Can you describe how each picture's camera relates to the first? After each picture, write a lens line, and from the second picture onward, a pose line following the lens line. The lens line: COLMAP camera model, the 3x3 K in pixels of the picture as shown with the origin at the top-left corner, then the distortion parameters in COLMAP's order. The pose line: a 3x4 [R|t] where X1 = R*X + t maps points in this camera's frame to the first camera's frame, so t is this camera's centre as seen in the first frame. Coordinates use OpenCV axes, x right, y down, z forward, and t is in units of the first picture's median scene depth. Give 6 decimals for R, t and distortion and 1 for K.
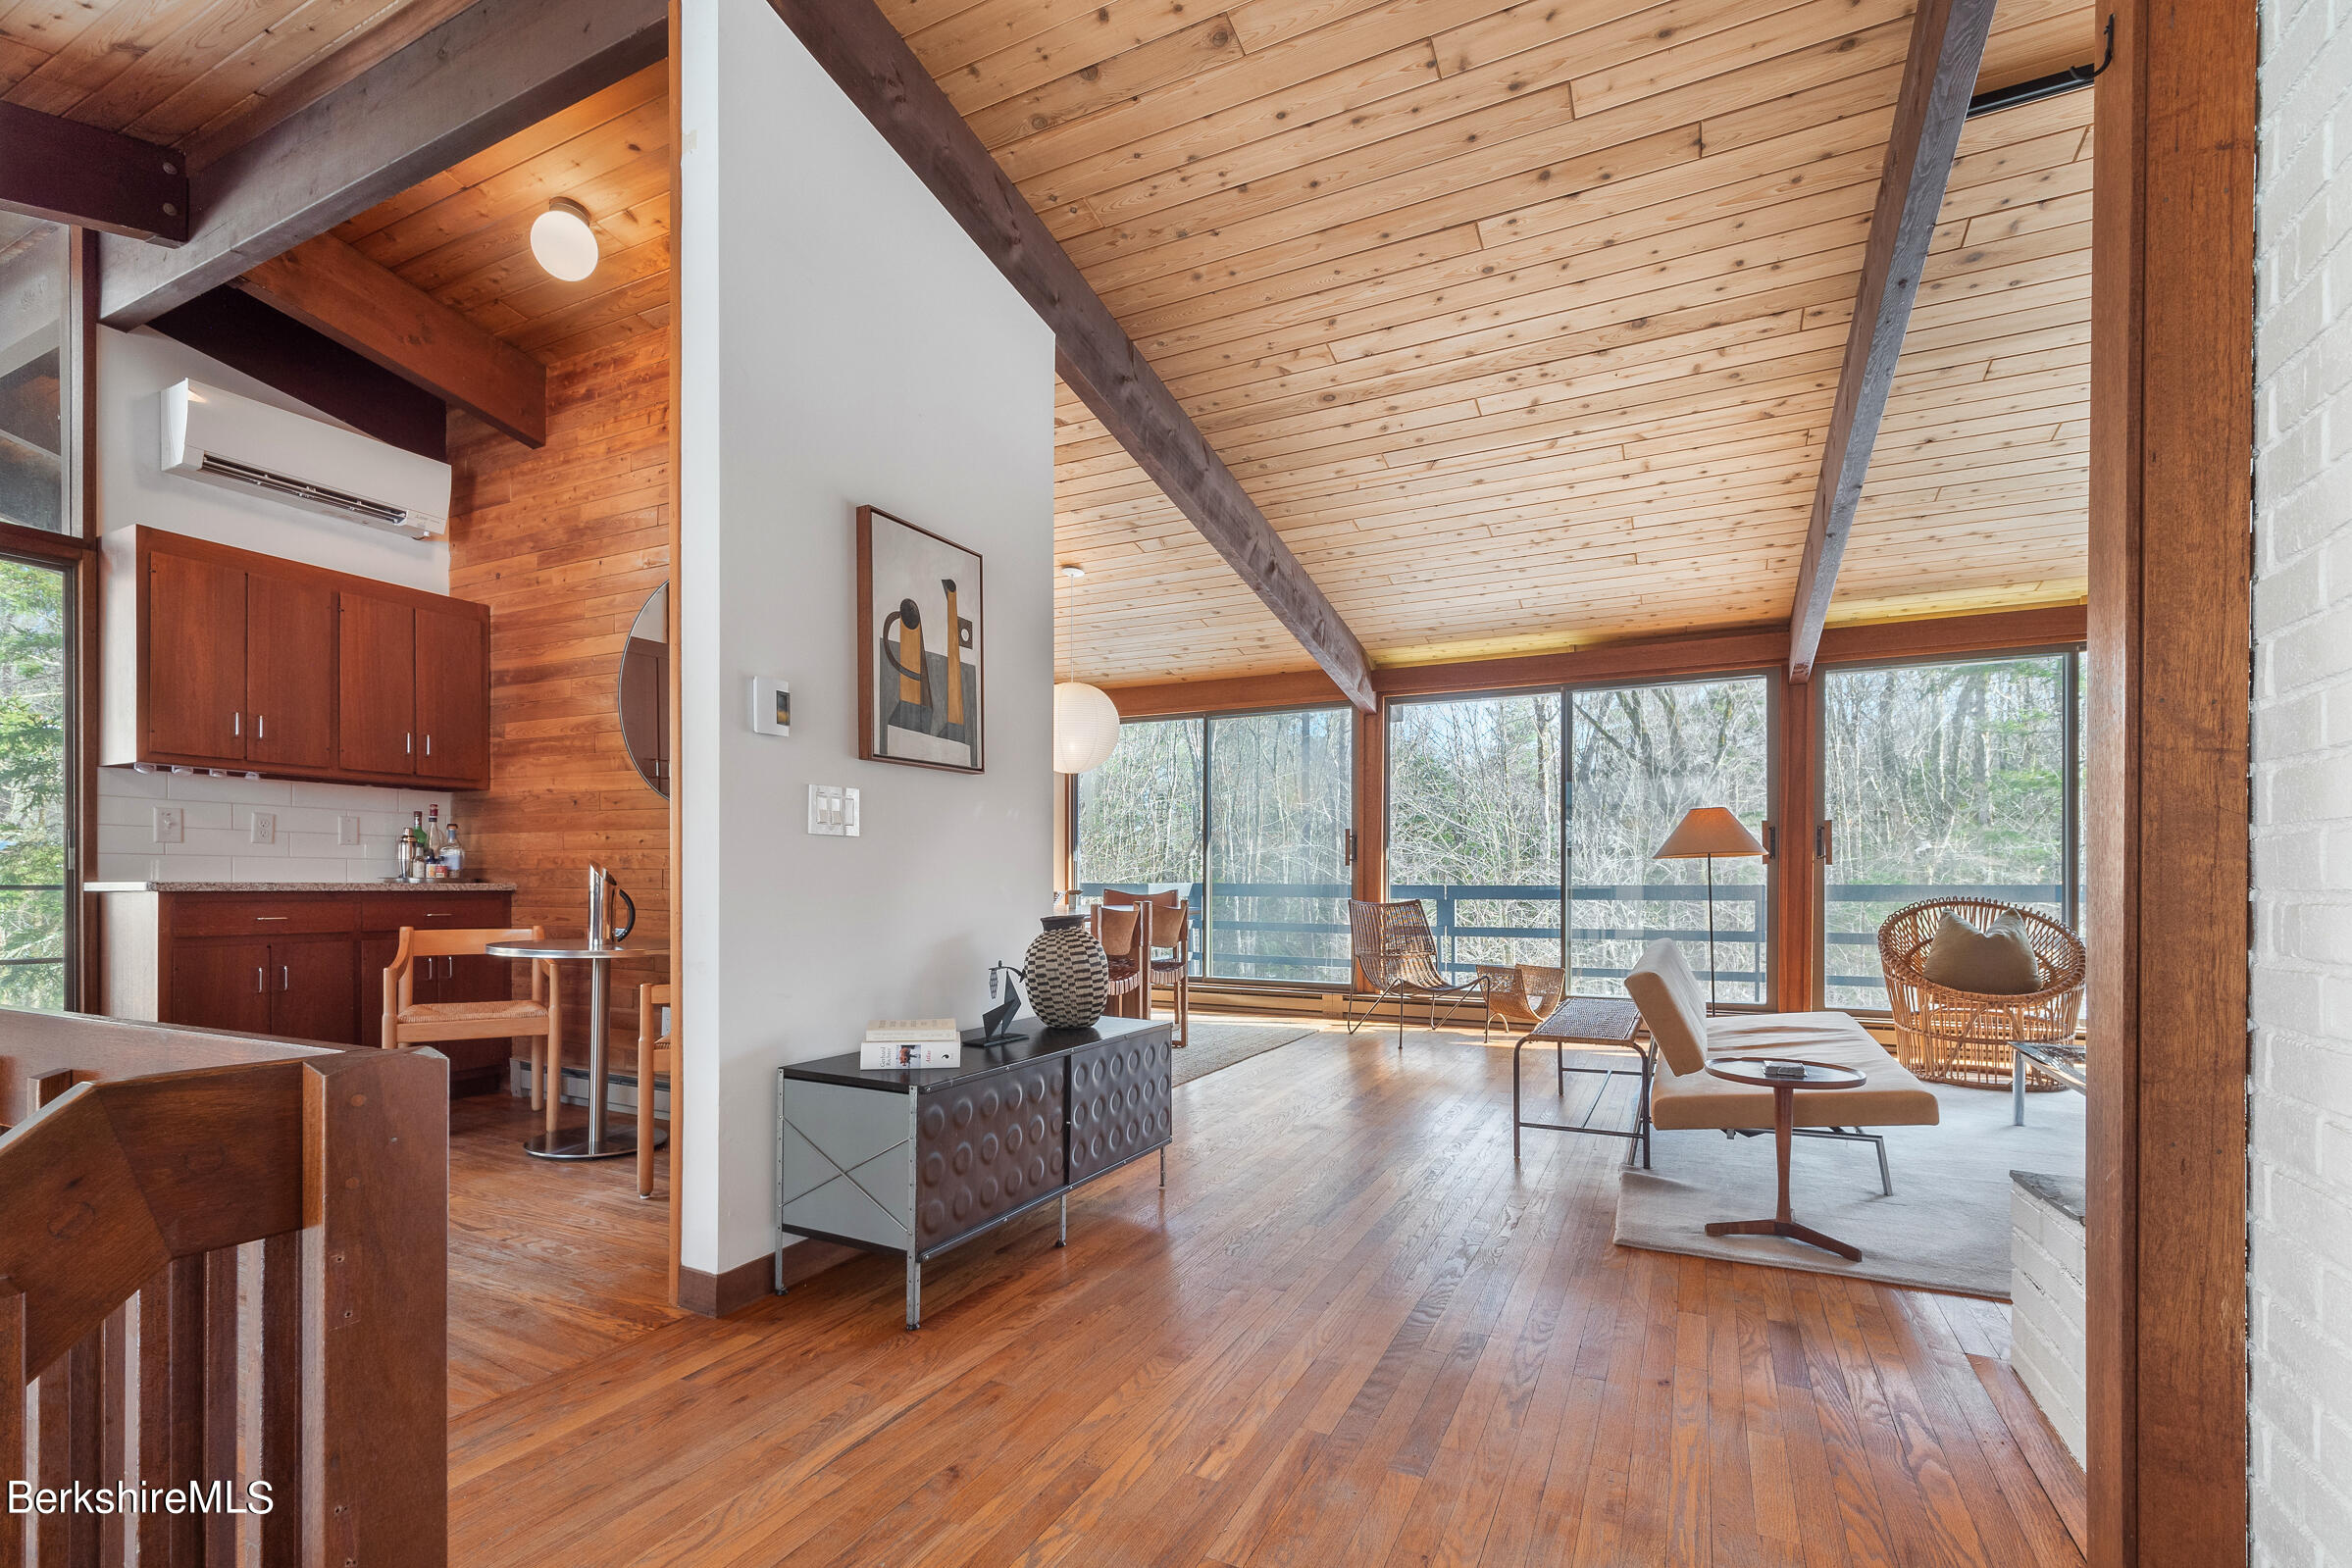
lens RADIAL K [[1082.6, 0, 1154.6], [0, 1082.6, 895.6], [0, 0, 1]] dist [-0.005617, -0.000901]
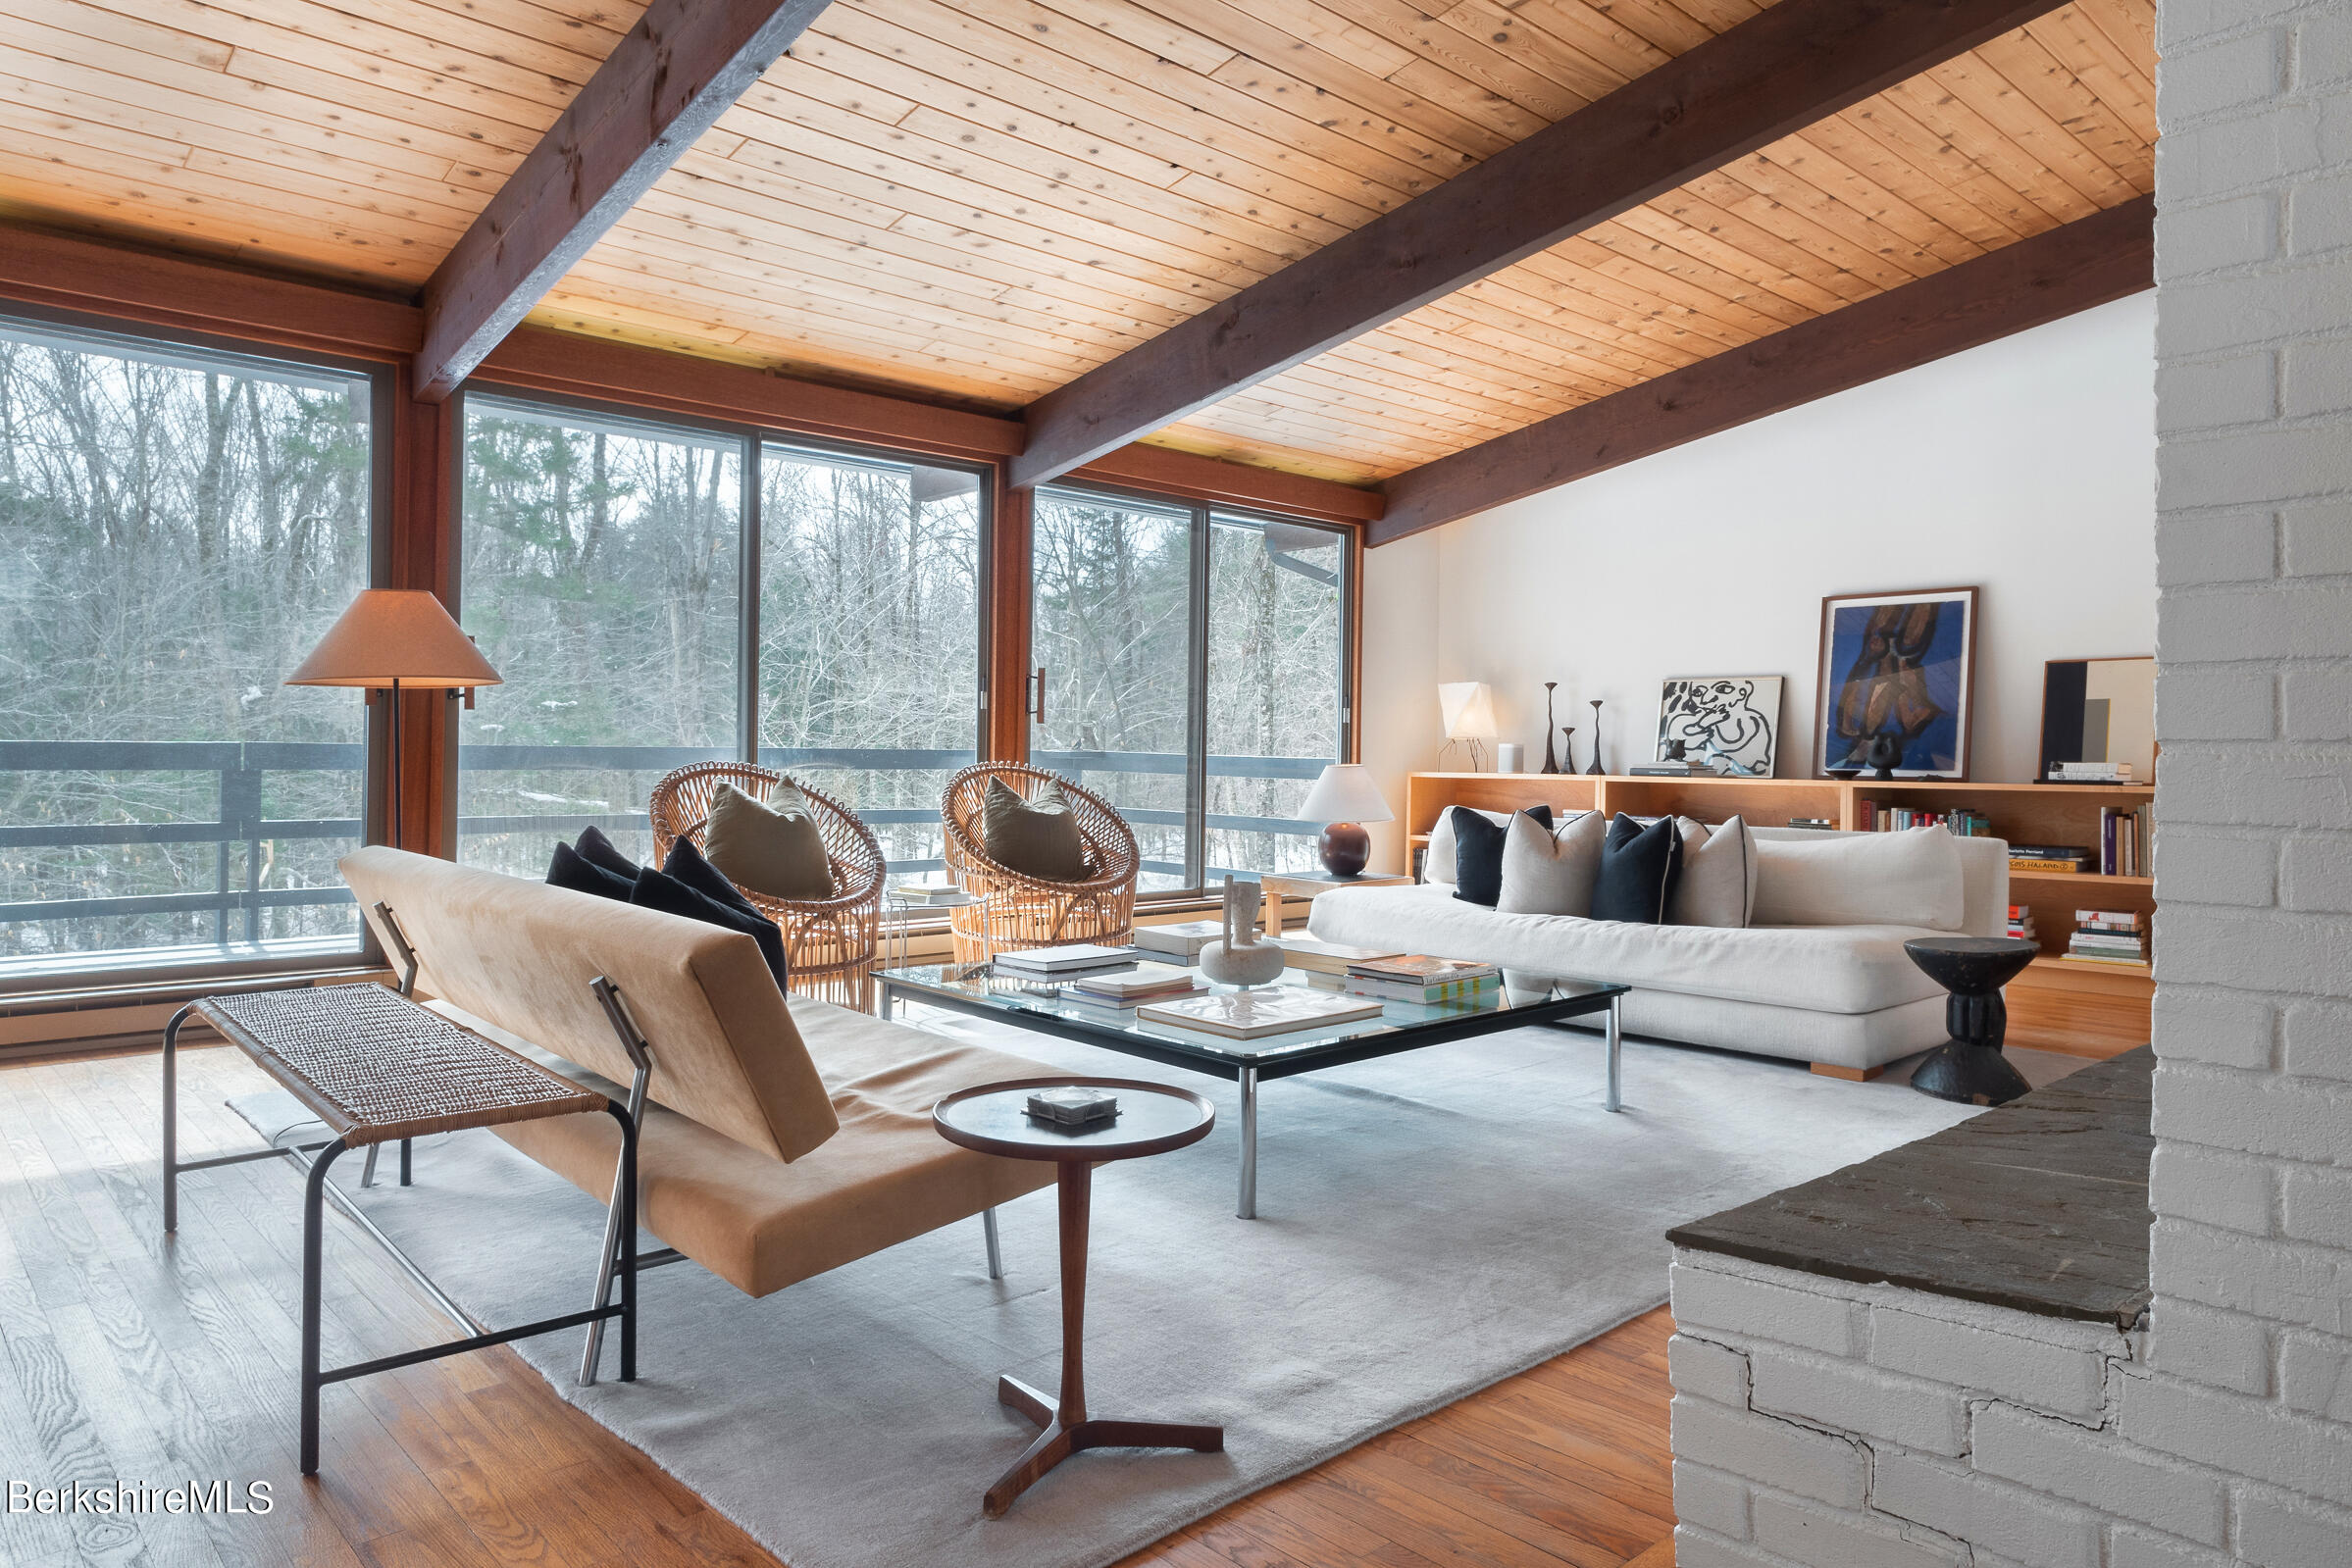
lens RADIAL K [[1475.1, 0, 1176.7], [0, 1475.1, 776.5], [0, 0, 1]] dist [-0.004244, -0.001085]
pose [[0.359420, -0.002988, 0.933171, -0.015435], [-0.006756, 0.999960, 0.005805, 0.002656], [-0.933152, -0.008391, 0.359385, 0.421444]]
